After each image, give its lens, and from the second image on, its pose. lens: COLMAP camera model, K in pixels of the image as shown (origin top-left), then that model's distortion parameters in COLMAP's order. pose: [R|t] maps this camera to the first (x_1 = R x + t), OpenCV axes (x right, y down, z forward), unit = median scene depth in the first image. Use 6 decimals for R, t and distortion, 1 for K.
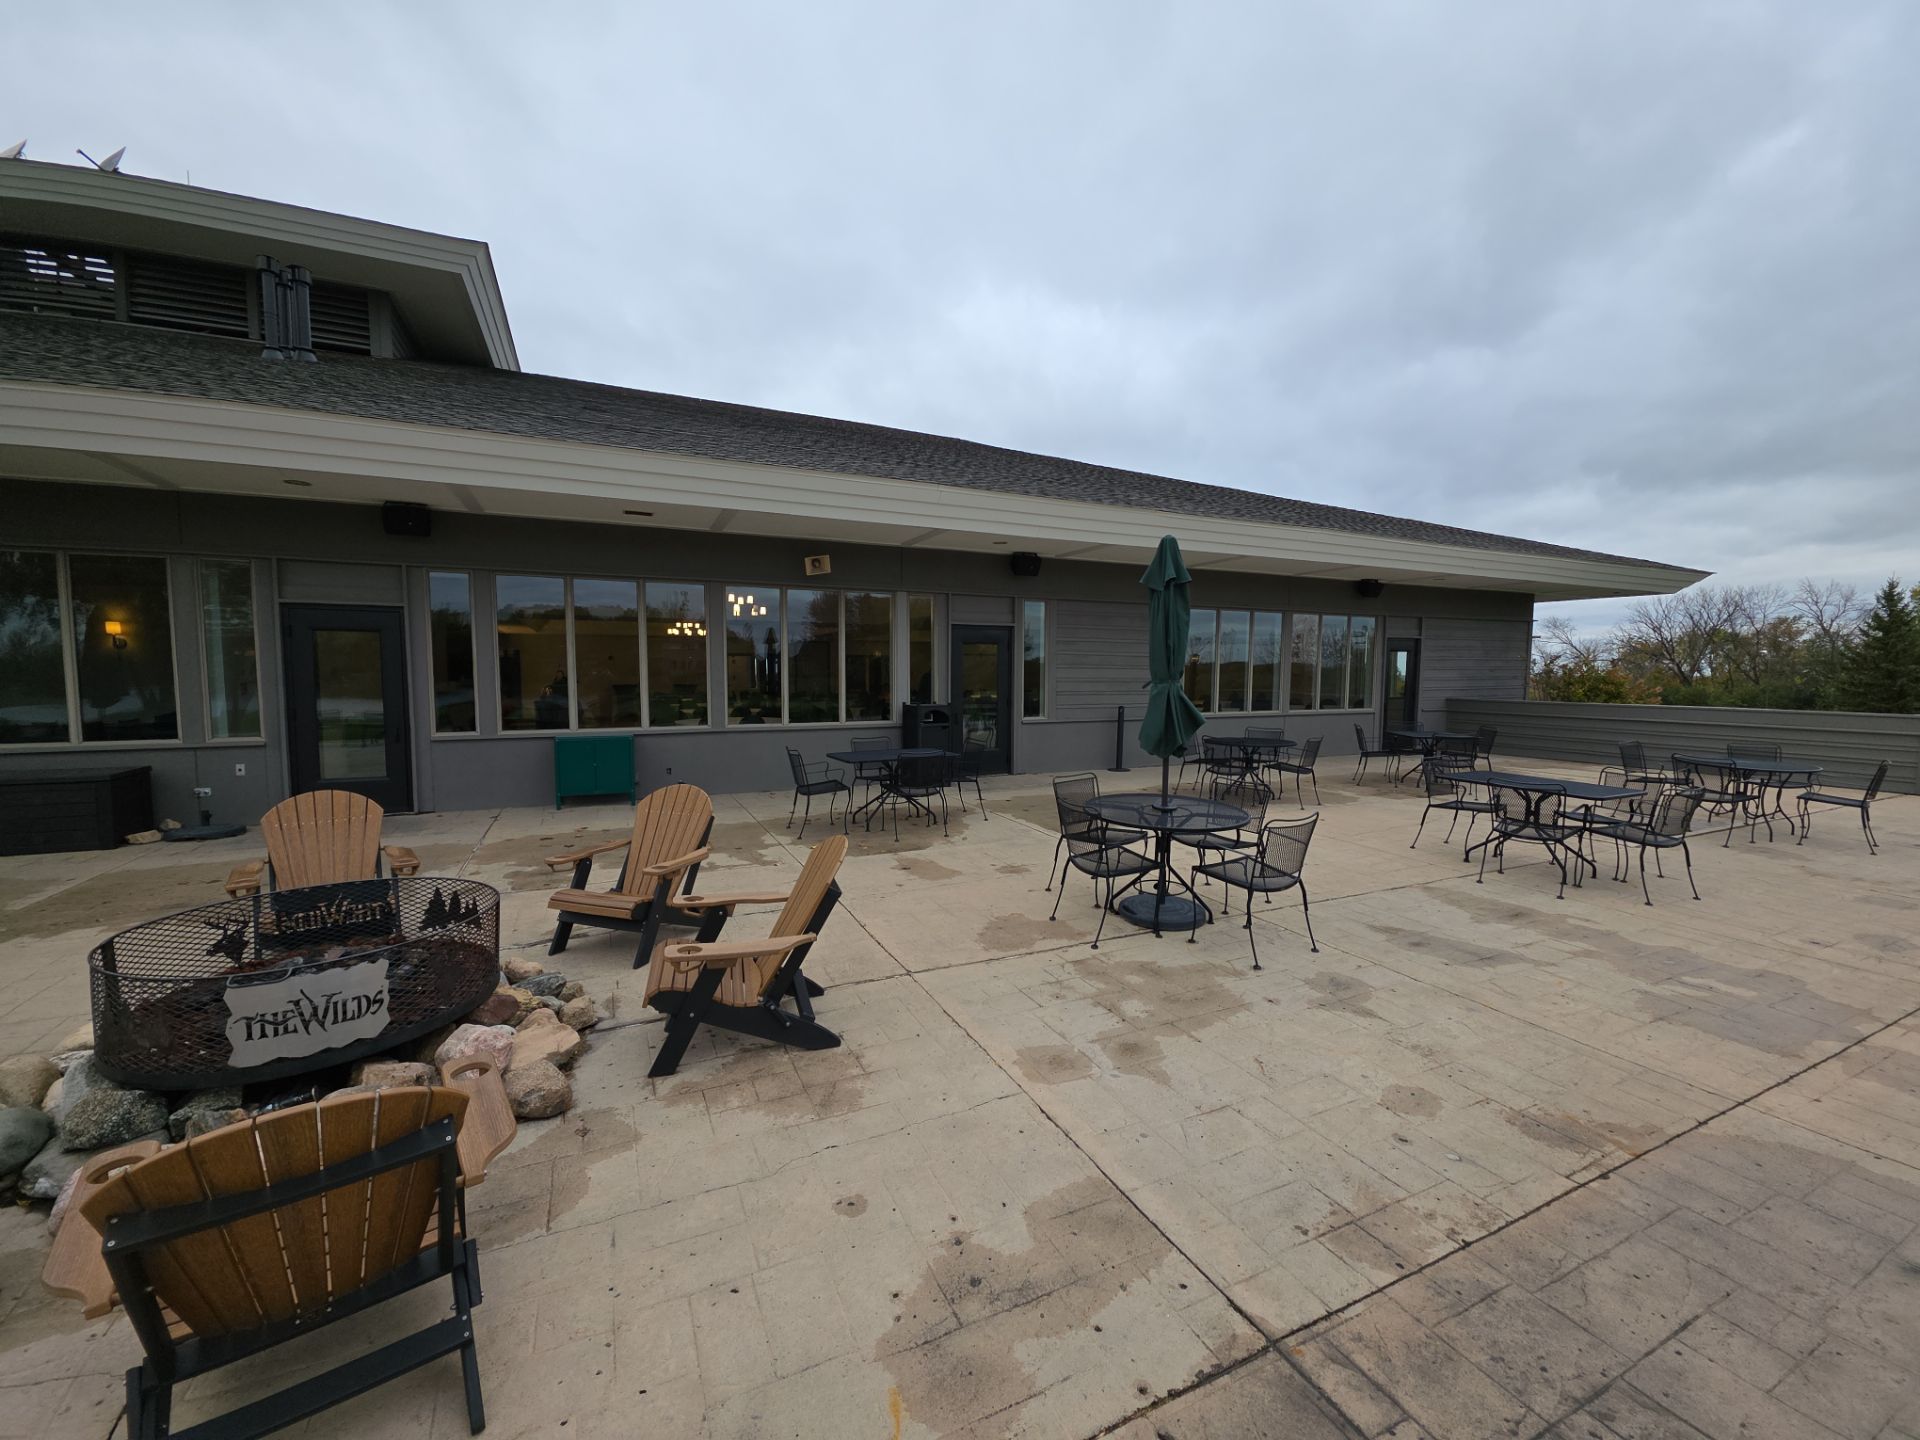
lens RADIAL K [[758.3, 0, 955.3], [0, 758.3, 726.7], [0, 0, 1]] dist [0.015660, -0.009164]
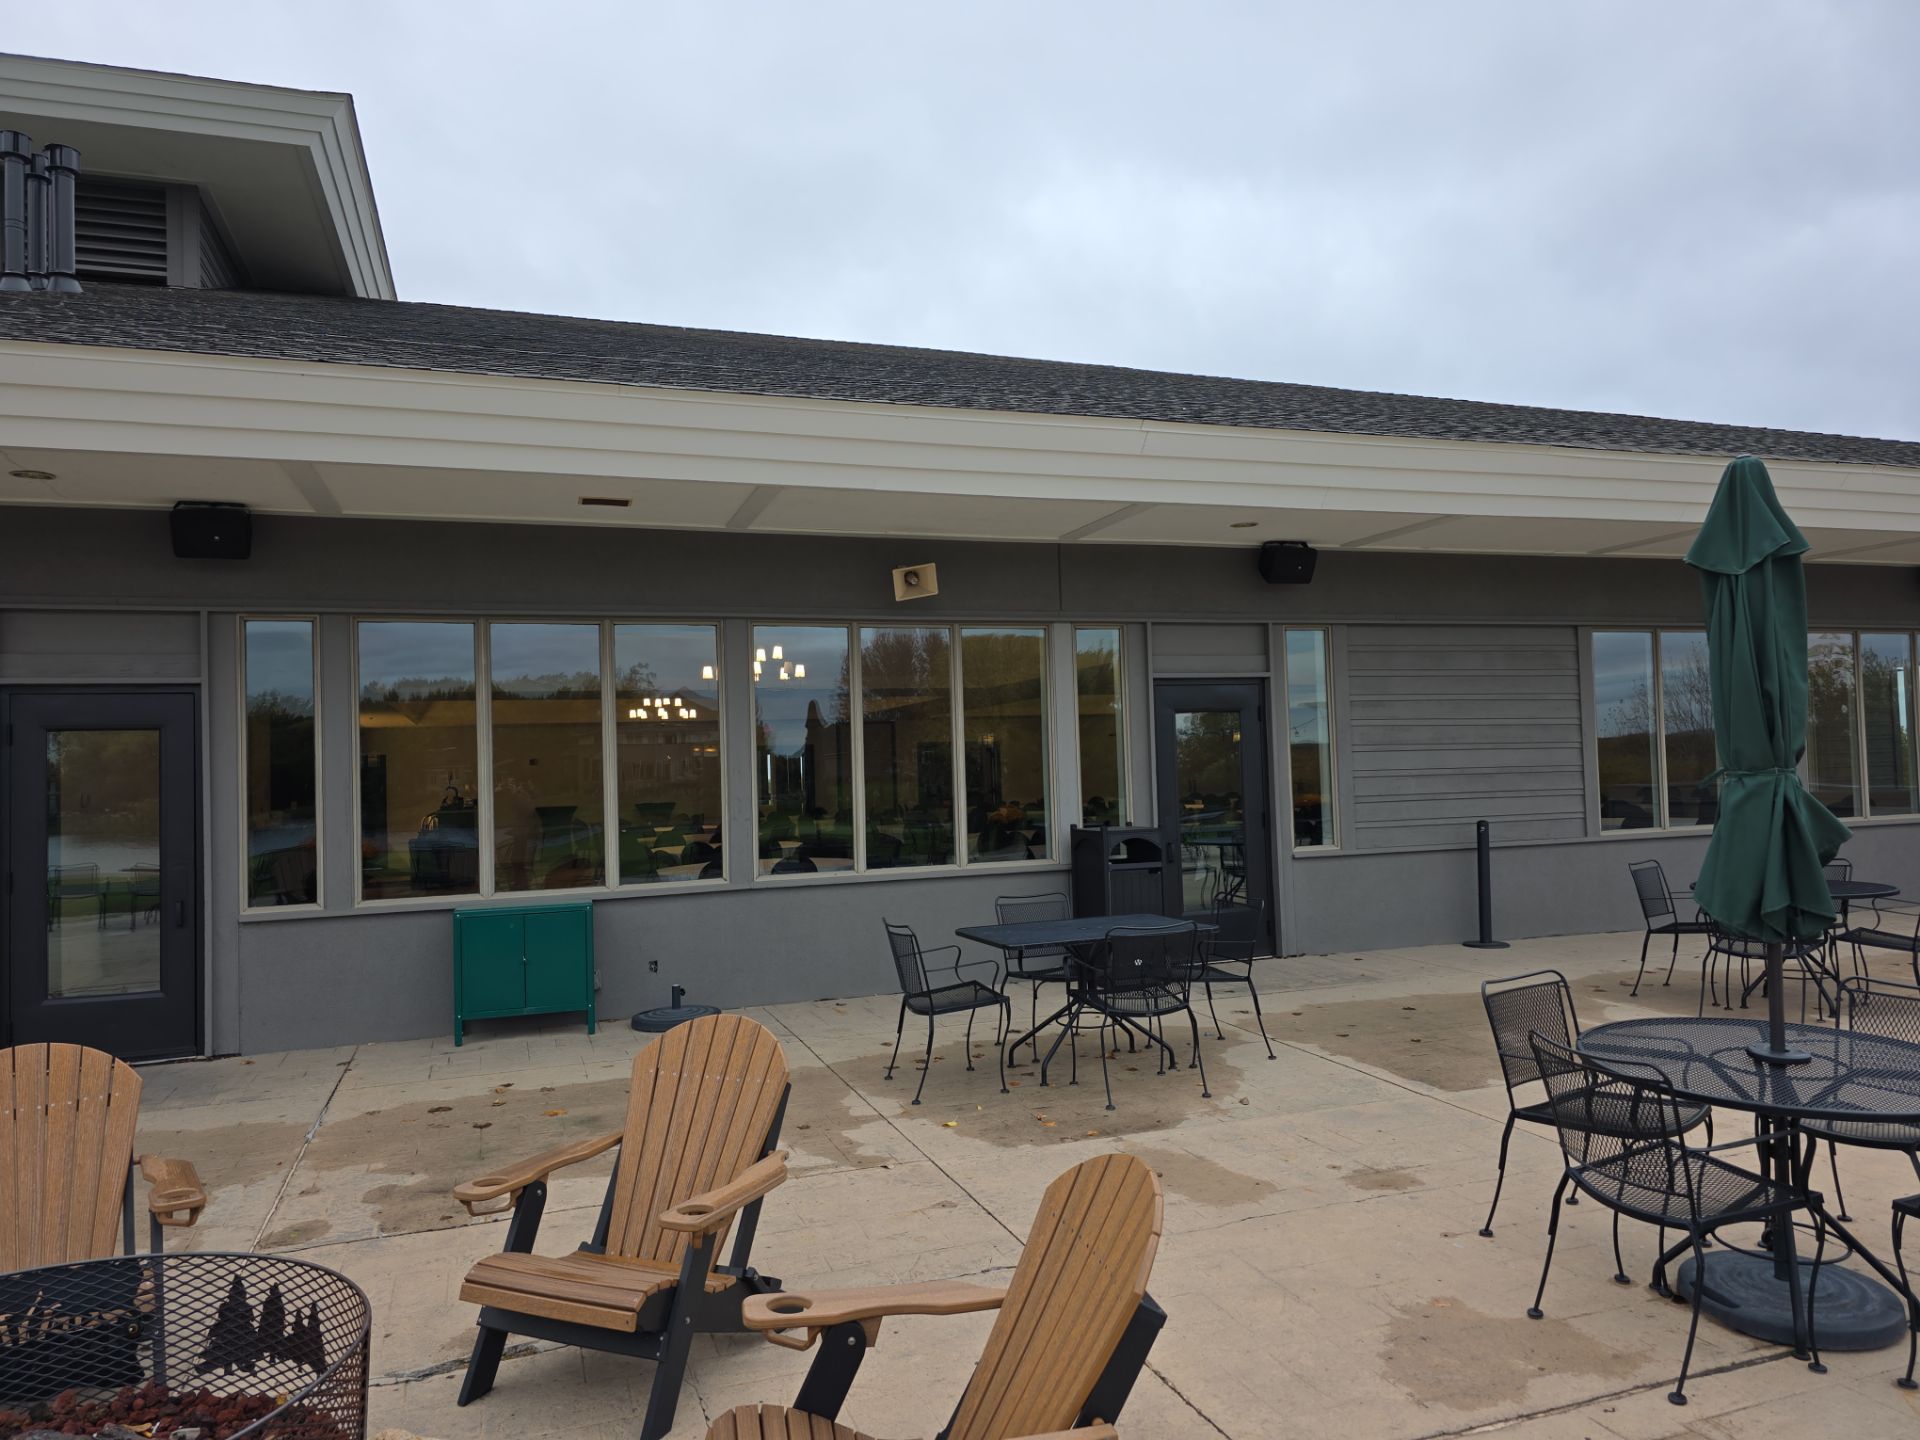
lens RADIAL K [[1289.1, 0, 960.7], [0, 1289.1, 725.4], [0, 0, 1]] dist [0.072212, -0.066134]
pose [[0.994391, -0.036523, -0.099262, -0.069158], [0.025901, 0.994000, -0.106266, -0.009562], [0.102548, 0.103099, 0.989371, 0.101339]]
